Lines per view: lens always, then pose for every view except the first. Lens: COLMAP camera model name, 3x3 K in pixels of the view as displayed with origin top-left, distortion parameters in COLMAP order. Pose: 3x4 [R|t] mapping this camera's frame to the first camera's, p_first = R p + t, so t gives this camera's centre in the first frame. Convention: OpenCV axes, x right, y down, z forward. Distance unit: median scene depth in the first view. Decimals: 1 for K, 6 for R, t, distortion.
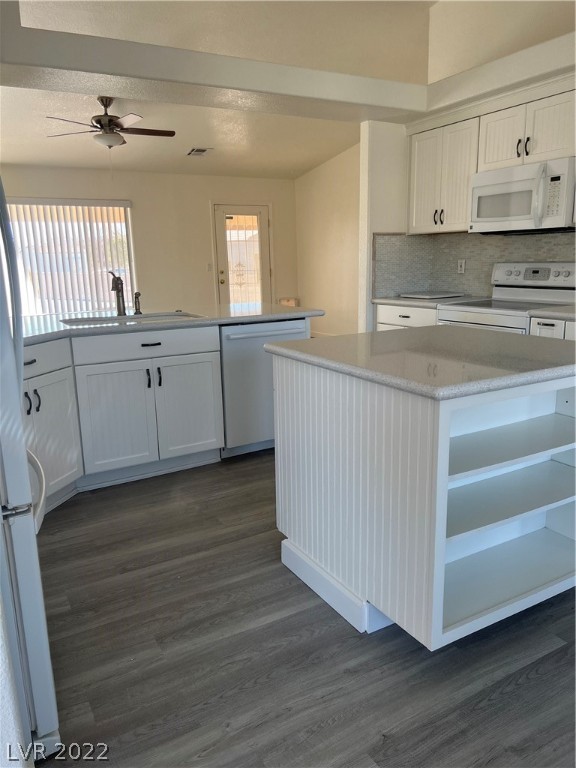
lens RADIAL K [[573.7, 0, 289.3], [0, 573.7, 391.4], [0, 0, 1]] dist [0.046321, -0.040701]
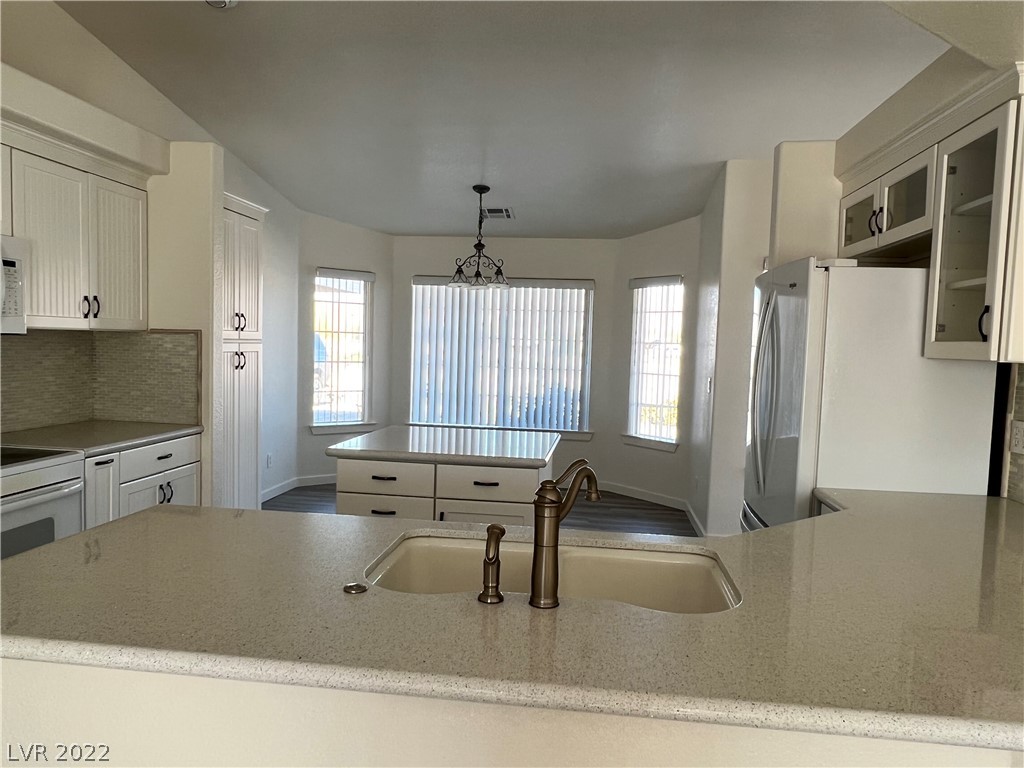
lens RADIAL K [[723.3, 0, 513.7], [0, 723.3, 390.3], [0, 0, 1]] dist [-0.010747, 0.008922]
pose [[-0.794998, -0.042382, 0.605129, -0.434467], [0.124296, 0.965010, 0.230882, -0.286291], [-0.593741, 0.258766, -0.761913, 1.103719]]
